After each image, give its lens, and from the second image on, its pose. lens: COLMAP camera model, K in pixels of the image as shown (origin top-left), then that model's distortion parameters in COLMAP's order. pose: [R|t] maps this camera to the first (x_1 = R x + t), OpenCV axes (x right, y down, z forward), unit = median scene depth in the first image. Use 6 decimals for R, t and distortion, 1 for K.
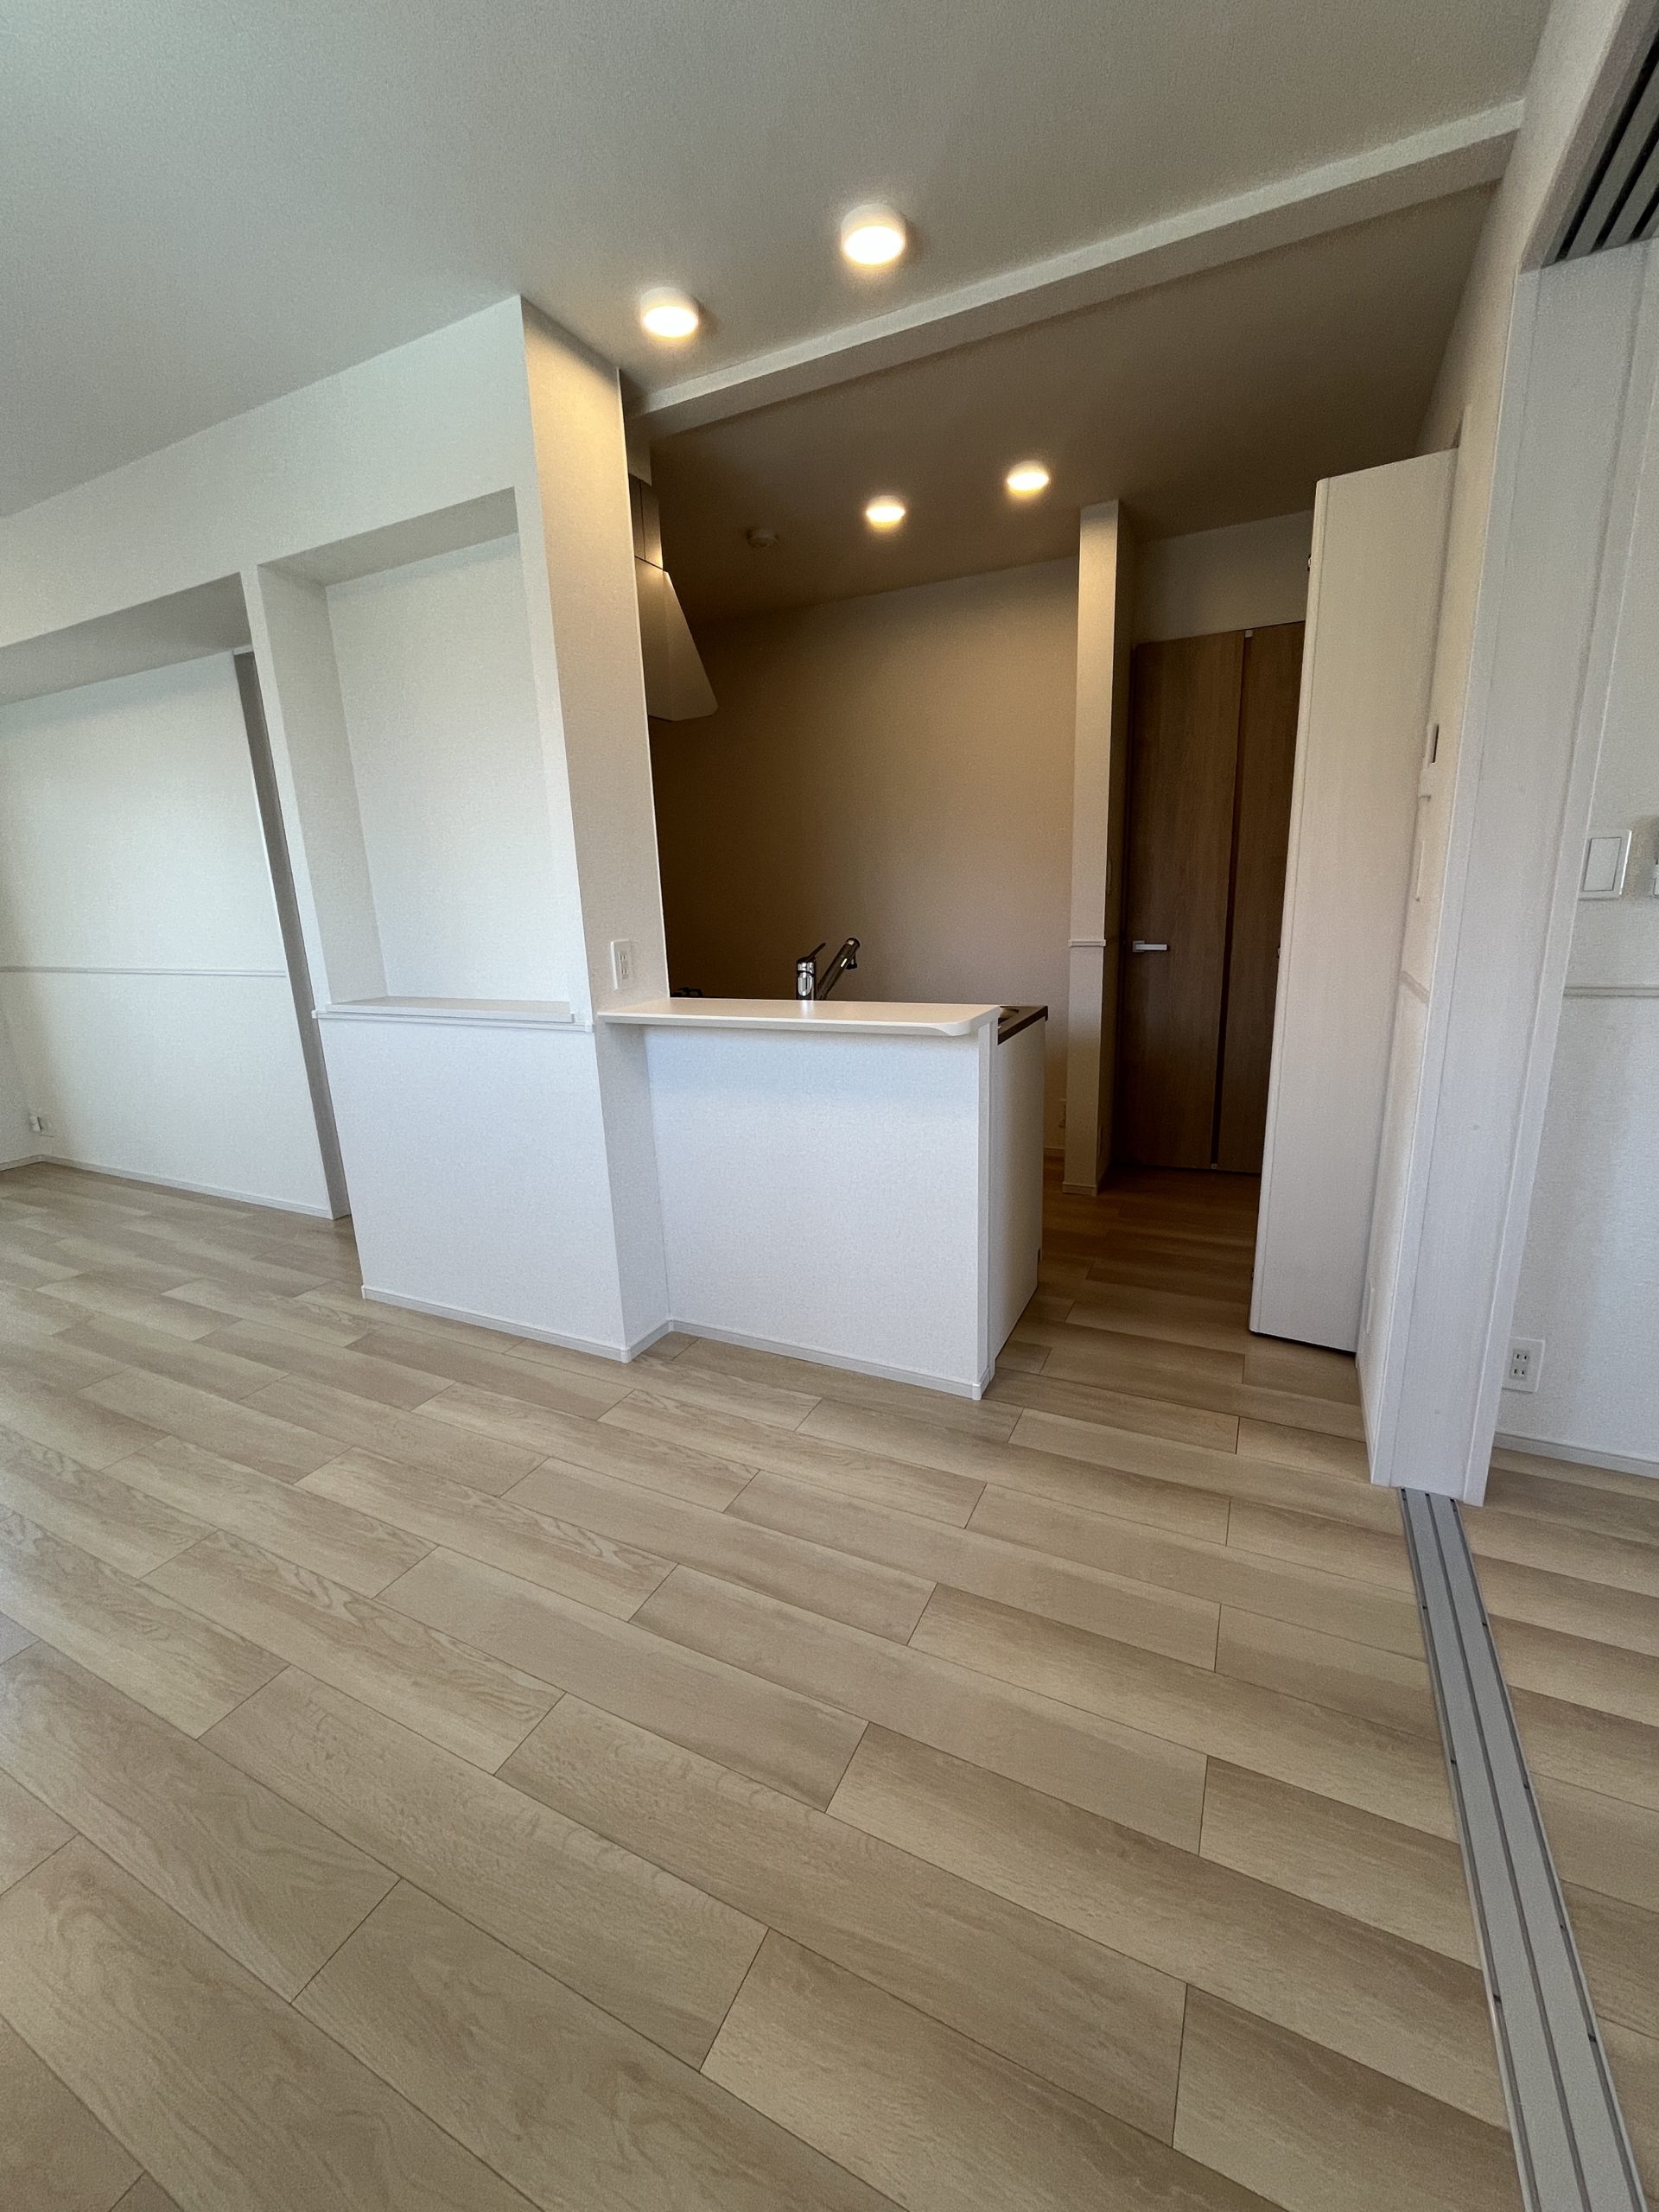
lens RADIAL K [[900.1, 0, 828.6], [0, 900.1, 1104.8], [0, 0, 1]] dist [0.000421, -0.000208]
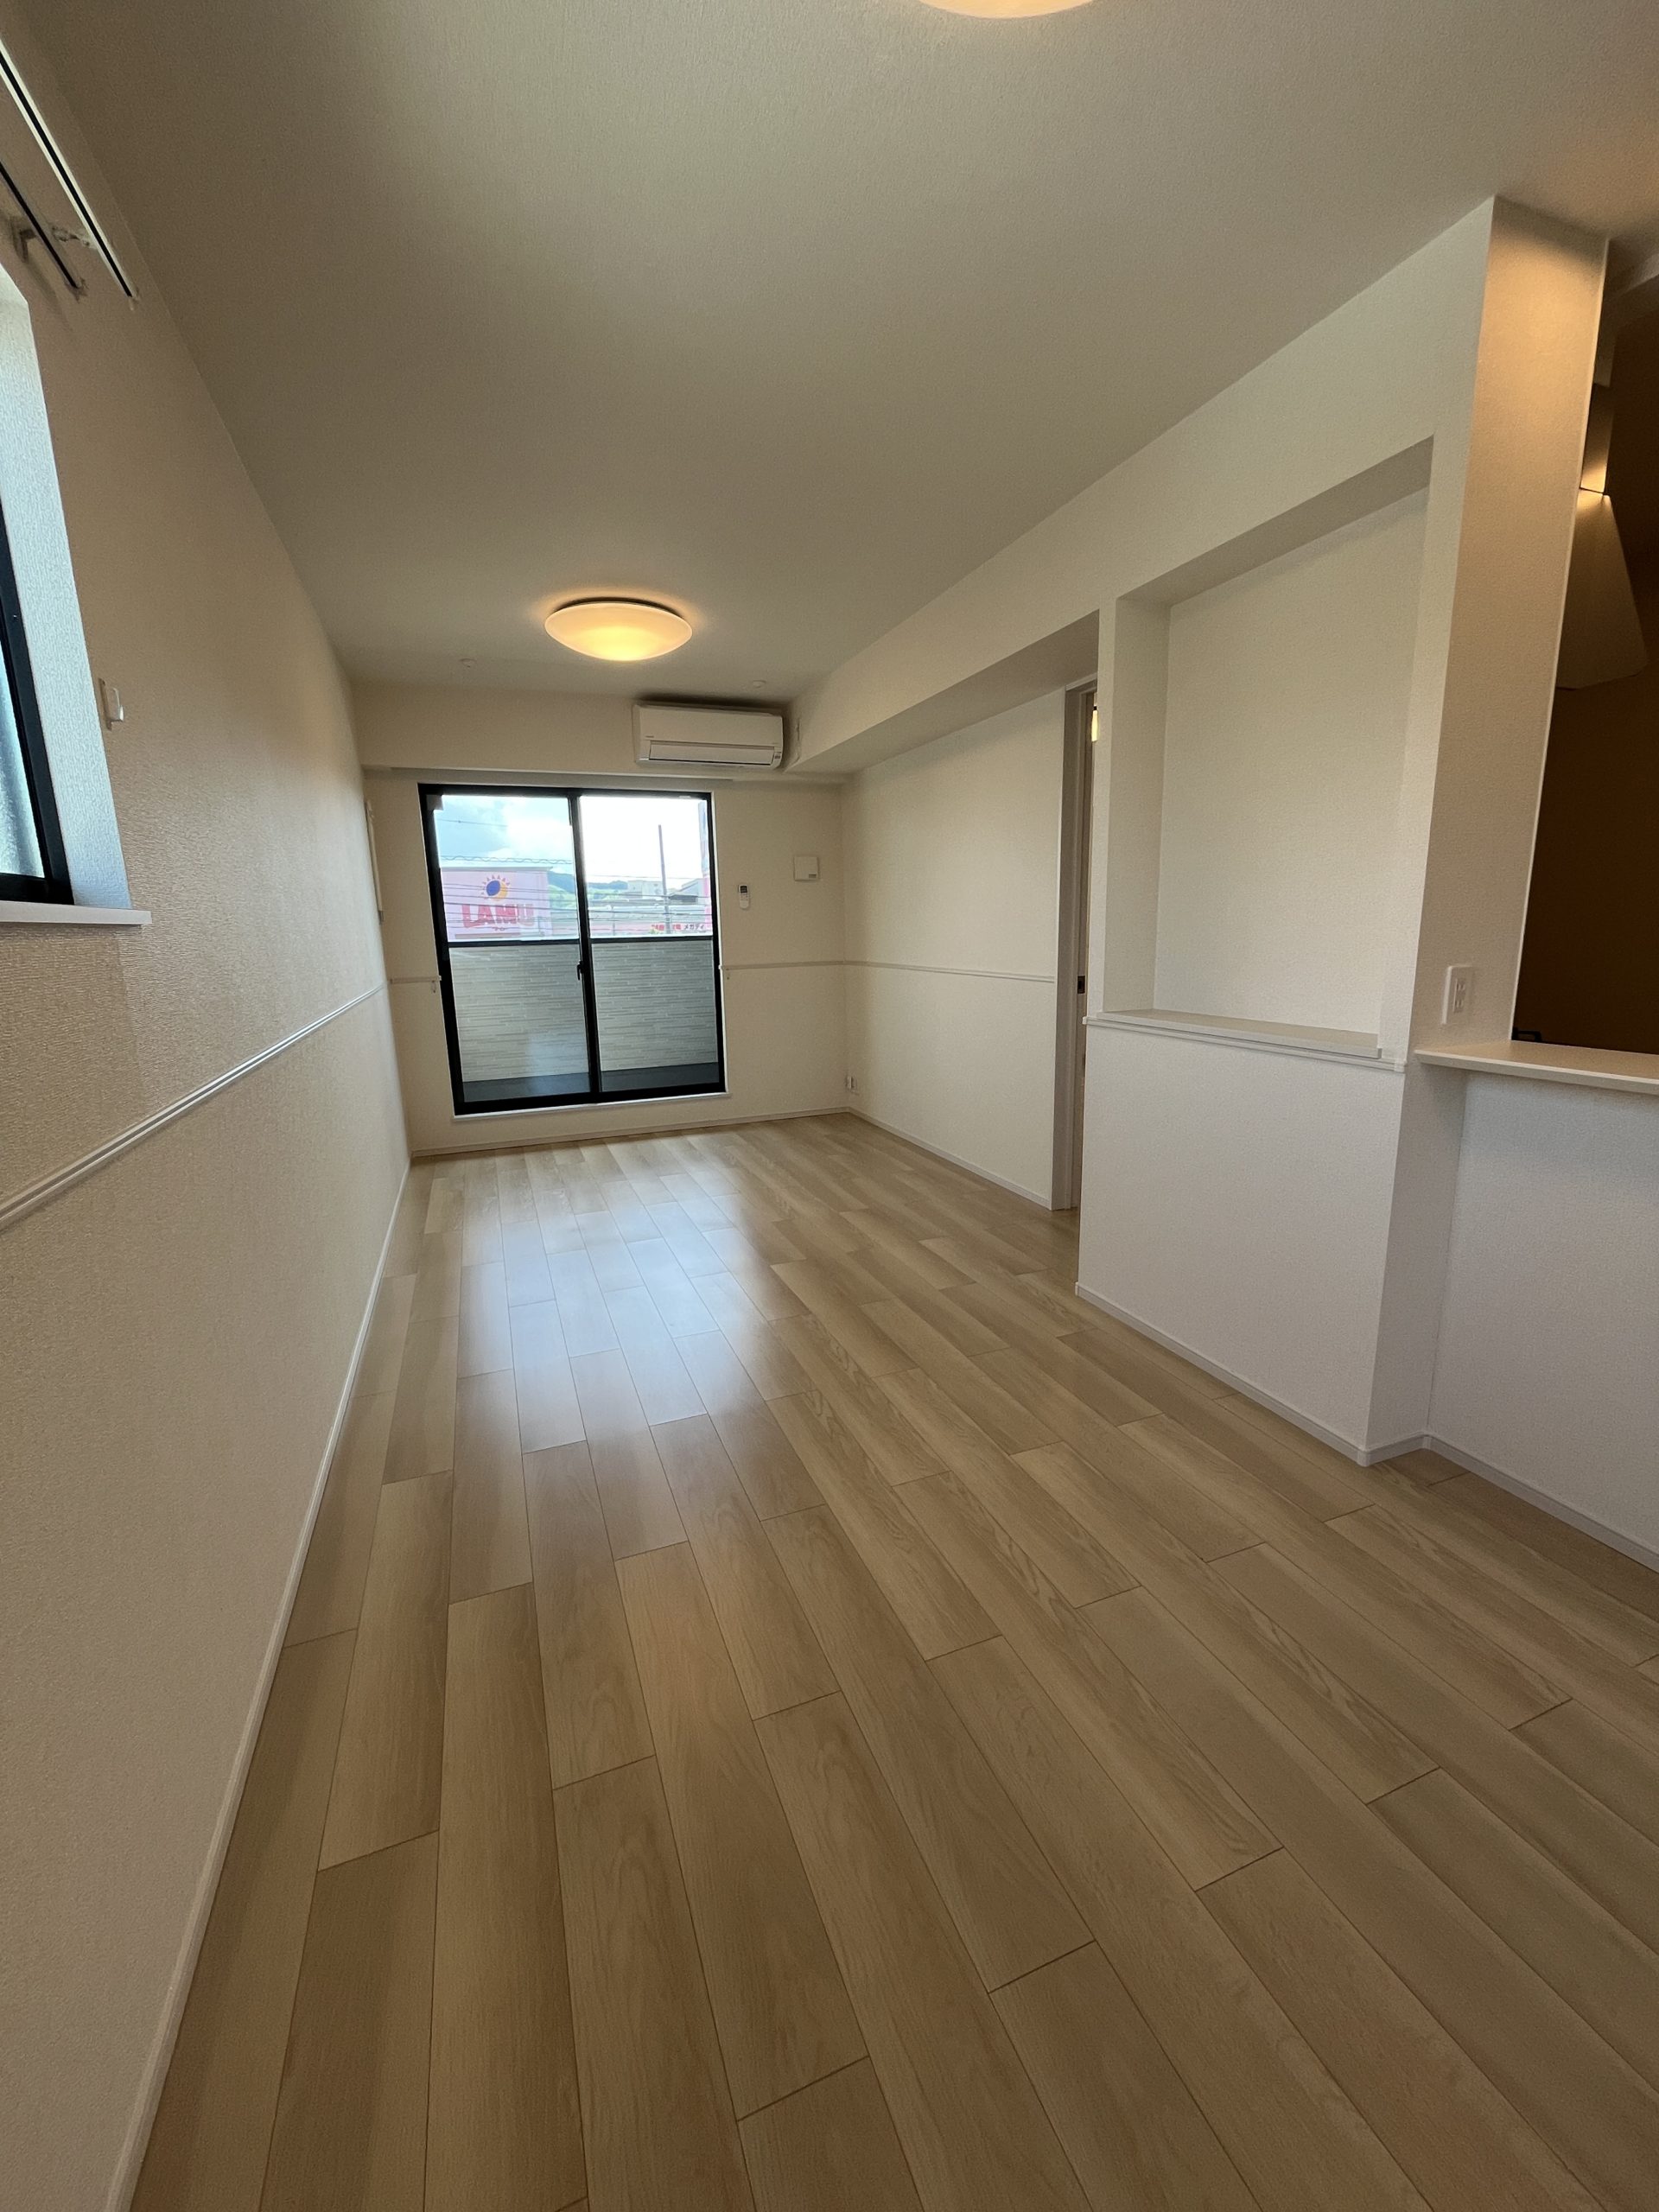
lens RADIAL K [[900.1, 0, 831.1], [0, 900.1, 1105.4], [0, 0, 1]] dist [0.000421, -0.000208]
pose [[0.739146, 0.151929, -0.656186, -0.100440], [-0.162251, 0.985702, 0.045460, -0.002336], [0.653711, 0.072865, 0.753228, 0.022142]]
